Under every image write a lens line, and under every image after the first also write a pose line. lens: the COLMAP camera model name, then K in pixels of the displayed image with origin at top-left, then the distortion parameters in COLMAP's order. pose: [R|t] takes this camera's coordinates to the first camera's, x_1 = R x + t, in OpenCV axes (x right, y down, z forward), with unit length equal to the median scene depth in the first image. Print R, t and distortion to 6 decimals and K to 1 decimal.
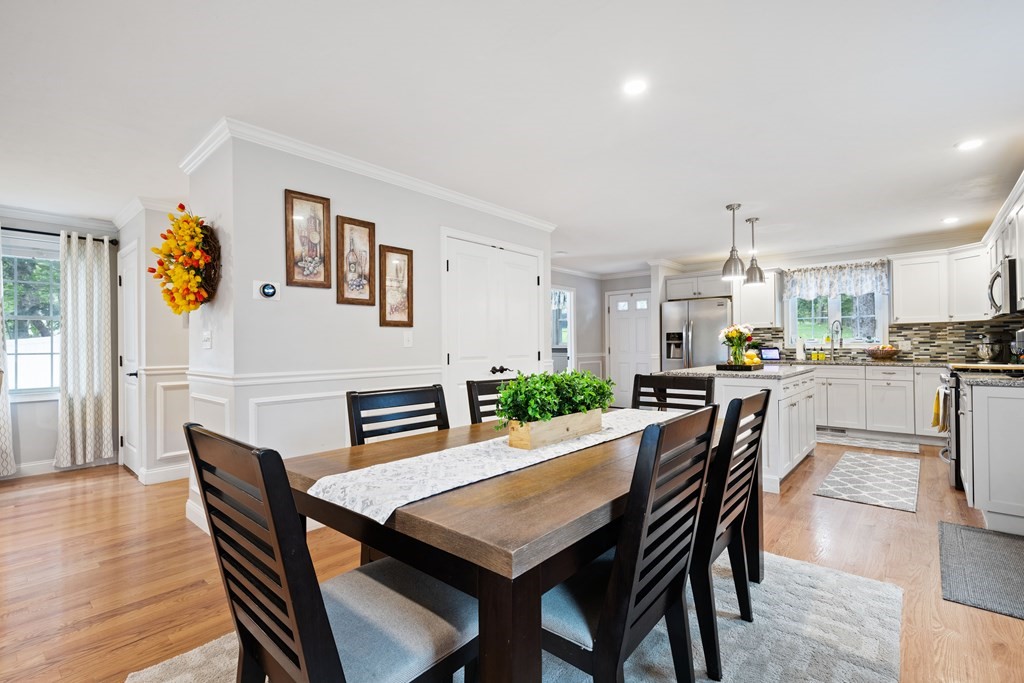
lens RADIAL K [[457.0, 0, 512.0], [0, 457.0, 341.5], [0, 0, 1]] dist [-0.001697, -0.000797]
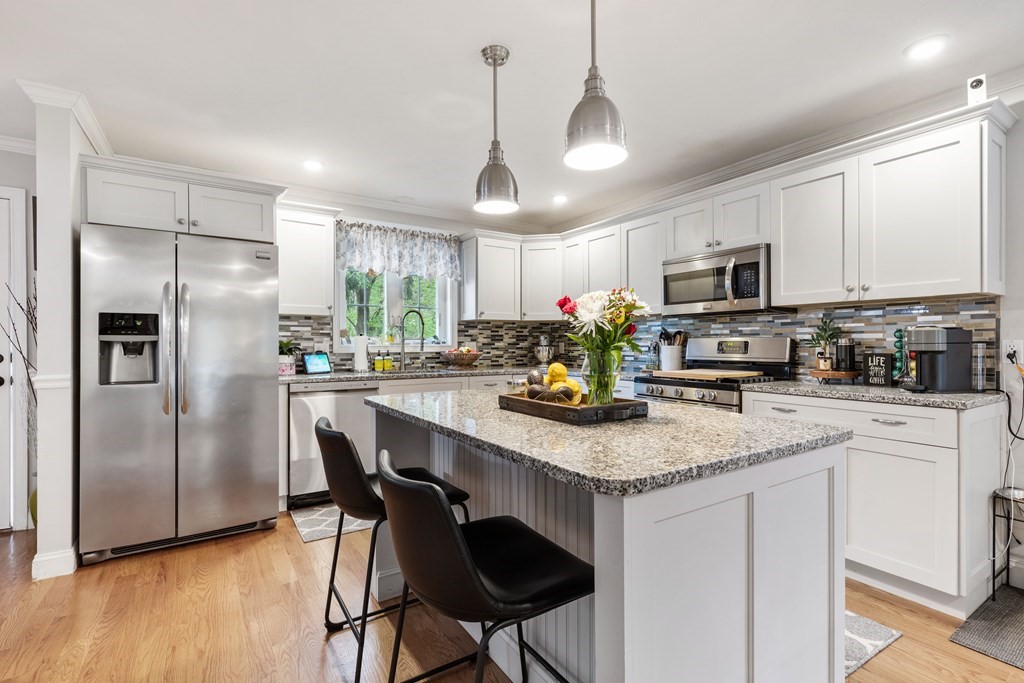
lens RADIAL K [[465.3, 0, 512.0], [0, 465.3, 341.5], [0, 0, 1]] dist [-0.001086, -0.000474]
pose [[0.270020, 0.012028, 0.962780, 0.094272], [-0.007686, 0.999917, -0.010336, 0.005720], [-0.962824, -0.004609, 0.270090, 0.708400]]
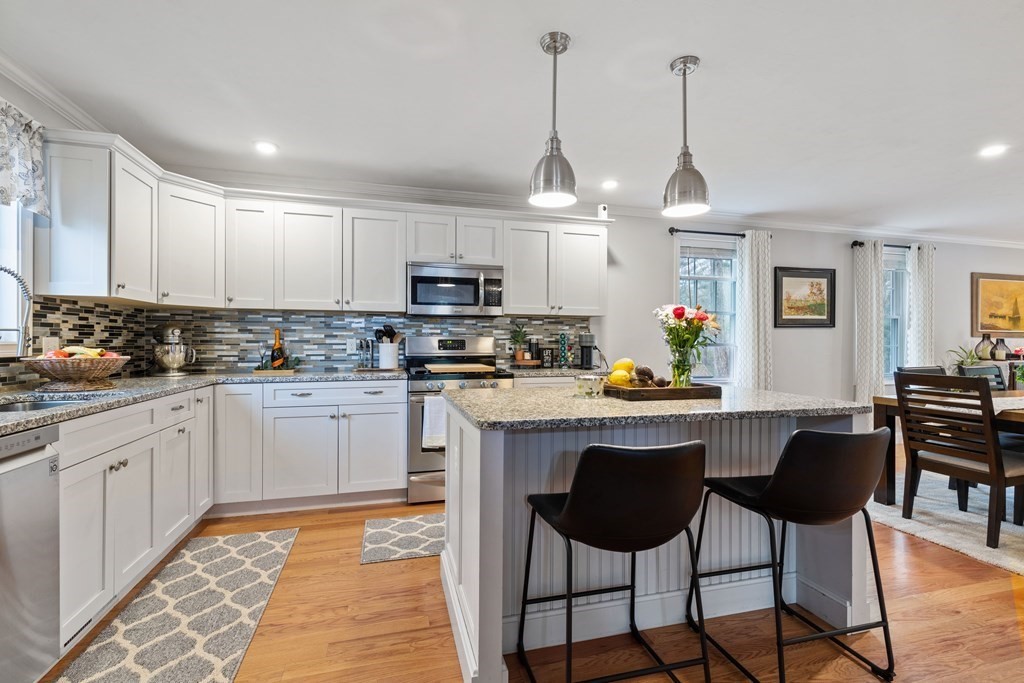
lens RADIAL K [[465.3, 0, 512.0], [0, 465.3, 341.5], [0, 0, 1]] dist [-0.001086, -0.000474]
pose [[-0.840032, 0.005388, 0.542510, 0.273468], [0.000149, 0.999953, -0.009699, 0.006887], [-0.542537, -0.008067, -0.839993, 1.125459]]
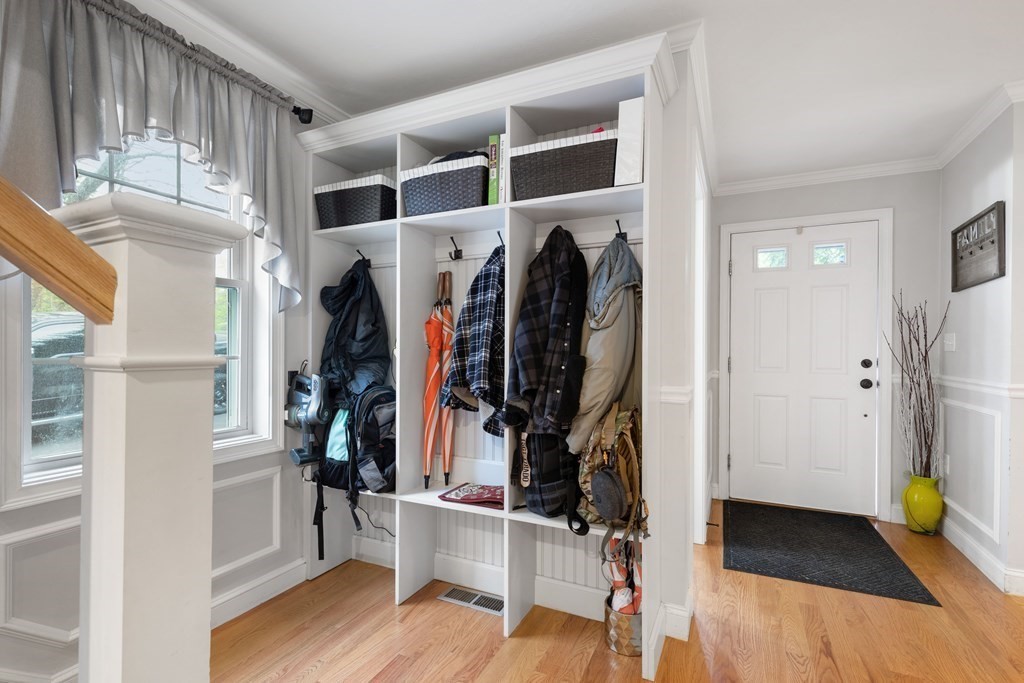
lens RADIAL K [[469.2, 0, 512.5], [0, 469.2, 351.8], [0, 0, 1]] dist [0.002117, -0.000324]
pose [[0.960598, 0.012757, 0.277647, -0.145251], [-0.014383, 0.999889, 0.003822, 0.013126], [-0.277568, -0.007665, 0.960675, 0.953018]]
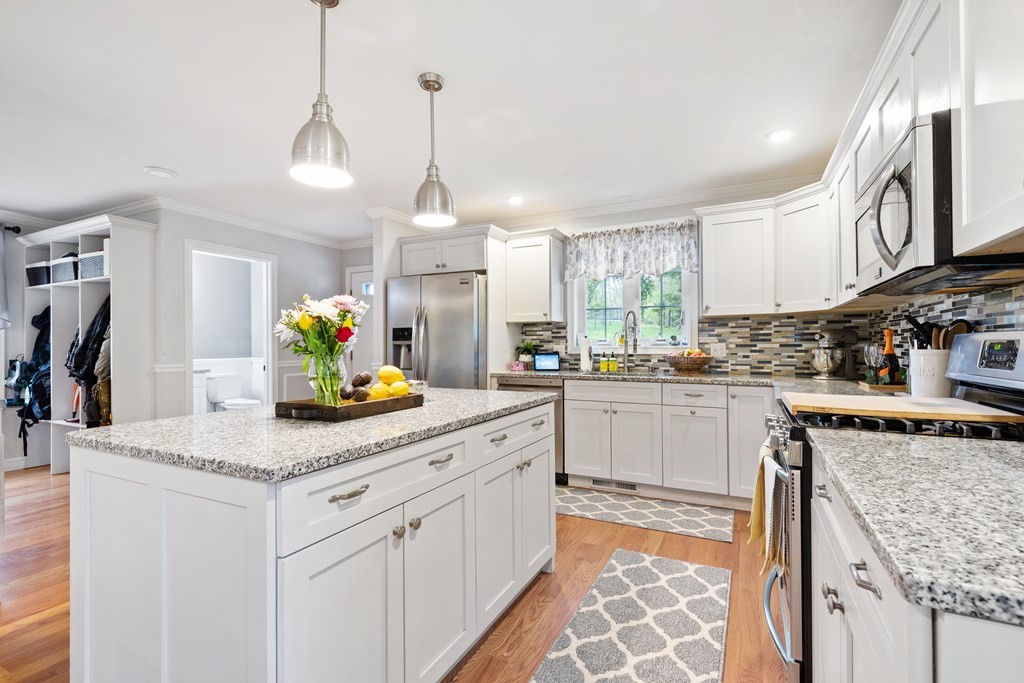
lens RADIAL K [[458.0, 0, 512.0], [0, 458.0, 341.5], [0, 0, 1]] dist [0.004058, 0.000426]
pose [[0.966986, 0.007019, 0.254732, 0.400381], [-0.006335, 0.999974, -0.003503, 0.000664], [-0.254750, 0.001774, 0.967005, 0.431449]]
